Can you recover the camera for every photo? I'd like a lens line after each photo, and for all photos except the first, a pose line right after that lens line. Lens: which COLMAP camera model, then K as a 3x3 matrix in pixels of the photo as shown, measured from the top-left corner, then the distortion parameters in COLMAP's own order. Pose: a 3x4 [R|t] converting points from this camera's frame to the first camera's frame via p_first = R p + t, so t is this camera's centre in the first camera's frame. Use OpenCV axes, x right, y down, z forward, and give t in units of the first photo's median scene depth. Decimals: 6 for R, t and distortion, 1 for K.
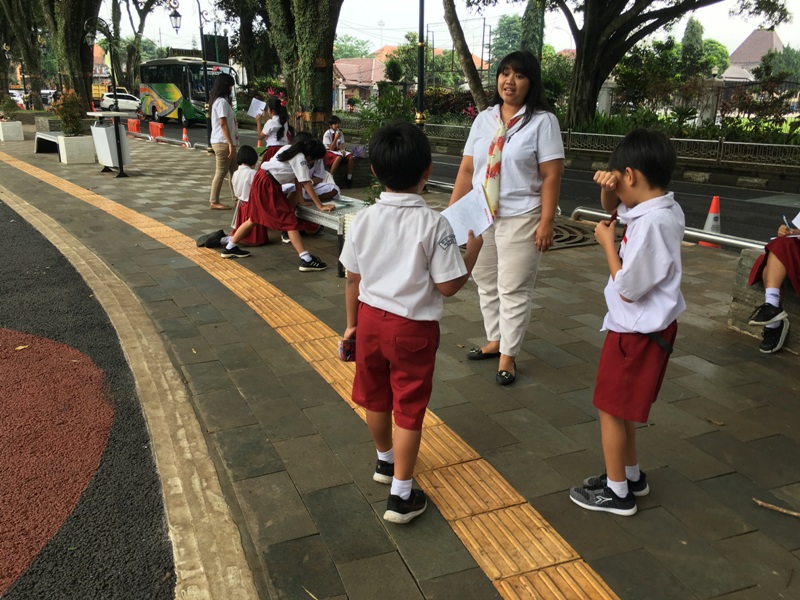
lens RADIAL K [[676.6, 0, 399.7], [0, 676.6, 301.5], [0, 0, 1]] dist [0.015714, -0.001957]
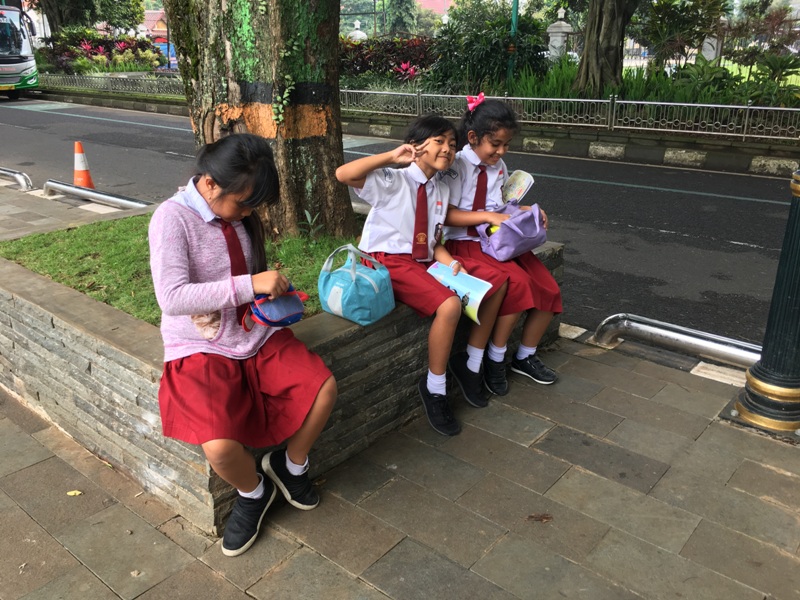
lens RADIAL K [[676.6, 0, 401.8], [0, 676.6, 298.3], [0, 0, 1]] dist [0.015714, -0.001957]
pose [[0.972709, -0.096559, 0.210985, -0.059199], [0.084134, 0.994192, 0.067117, -0.087590], [-0.216240, -0.047534, 0.975182, 0.292596]]
